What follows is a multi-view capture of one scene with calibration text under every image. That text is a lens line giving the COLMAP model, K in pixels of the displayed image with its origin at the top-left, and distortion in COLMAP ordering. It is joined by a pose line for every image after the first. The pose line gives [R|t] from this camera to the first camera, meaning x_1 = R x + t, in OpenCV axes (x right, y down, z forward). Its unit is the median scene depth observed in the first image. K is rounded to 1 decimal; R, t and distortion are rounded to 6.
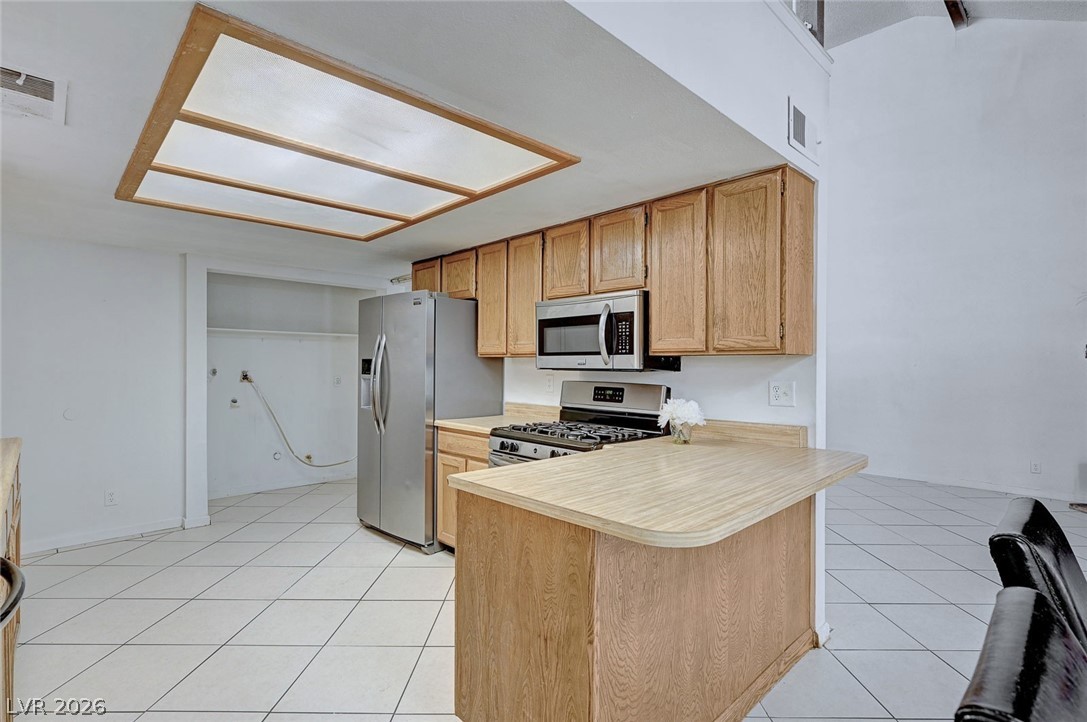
lens RADIAL K [[520.1, 0, 543.5], [0, 520.1, 361.0], [0, 0, 1]] dist [-0.000559, 0.000112]
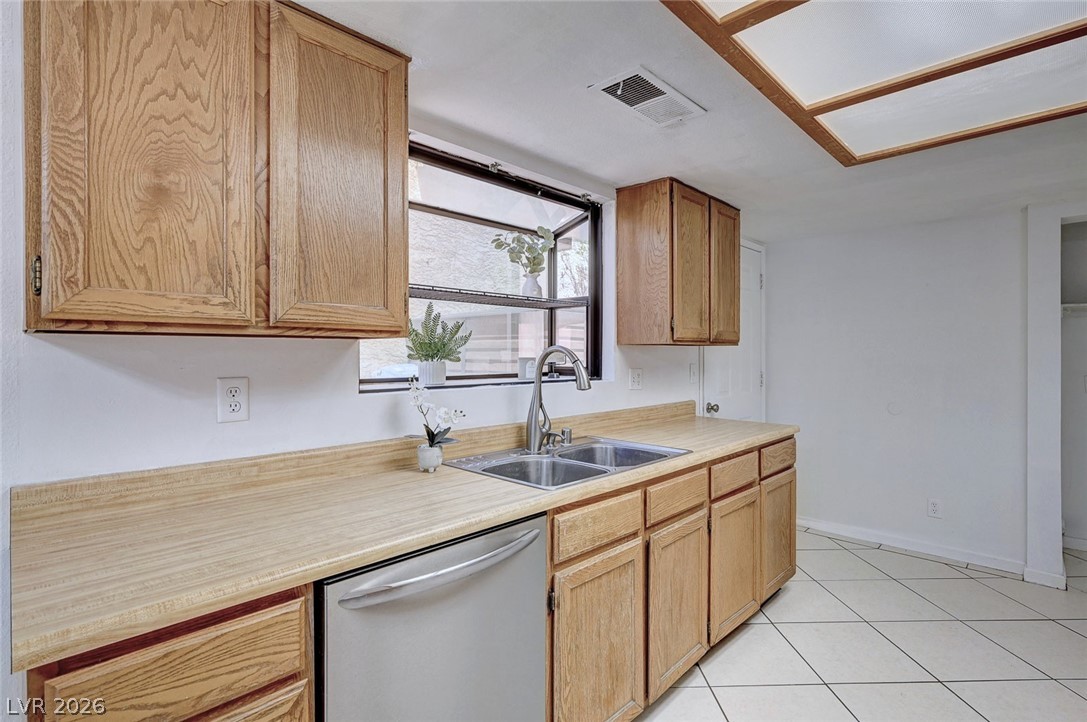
lens RADIAL K [[520.1, 0, 543.5], [0, 520.1, 361.0], [0, 0, 1]] dist [-0.000559, 0.000112]
pose [[0.033757, 0.007992, -0.999398, 0.028606], [0.005123, 0.999954, 0.008170, 0.002824], [0.999417, -0.005395, 0.033714, 0.397389]]
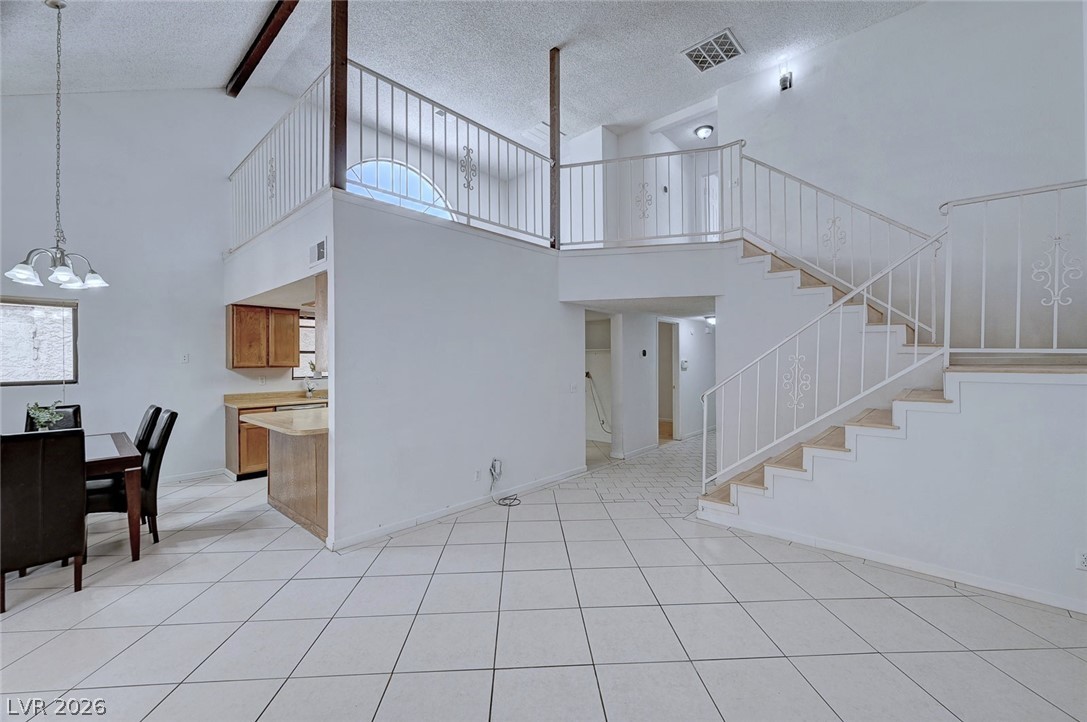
lens RADIAL K [[442.6, 0, 546.9], [0, 442.6, 361.0], [0, 0, 1]] dist [0.000785, 0.000222]
pose [[0.067813, -0.002676, -0.997694, 1.624181], [0.011487, 0.999932, -0.001902, -0.029032], [0.997632, -0.011332, 0.067839, 1.275932]]
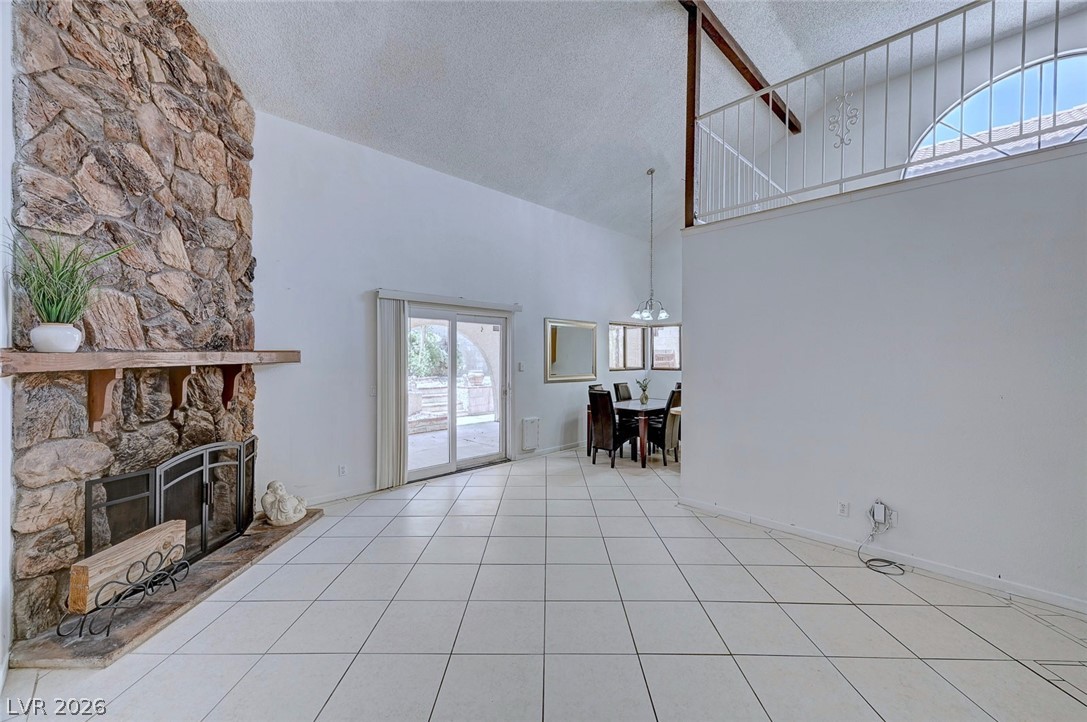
lens RADIAL K [[436.3, 0, 550.3], [0, 436.3, 358.5], [0, 0, 1]] dist [0.003620, 0.000521]
pose [[-0.999780, -0.006956, -0.019810, 0.912060], [-0.007048, 0.999965, 0.004558, -0.048780], [0.019777, 0.004696, -0.999793, 2.289480]]
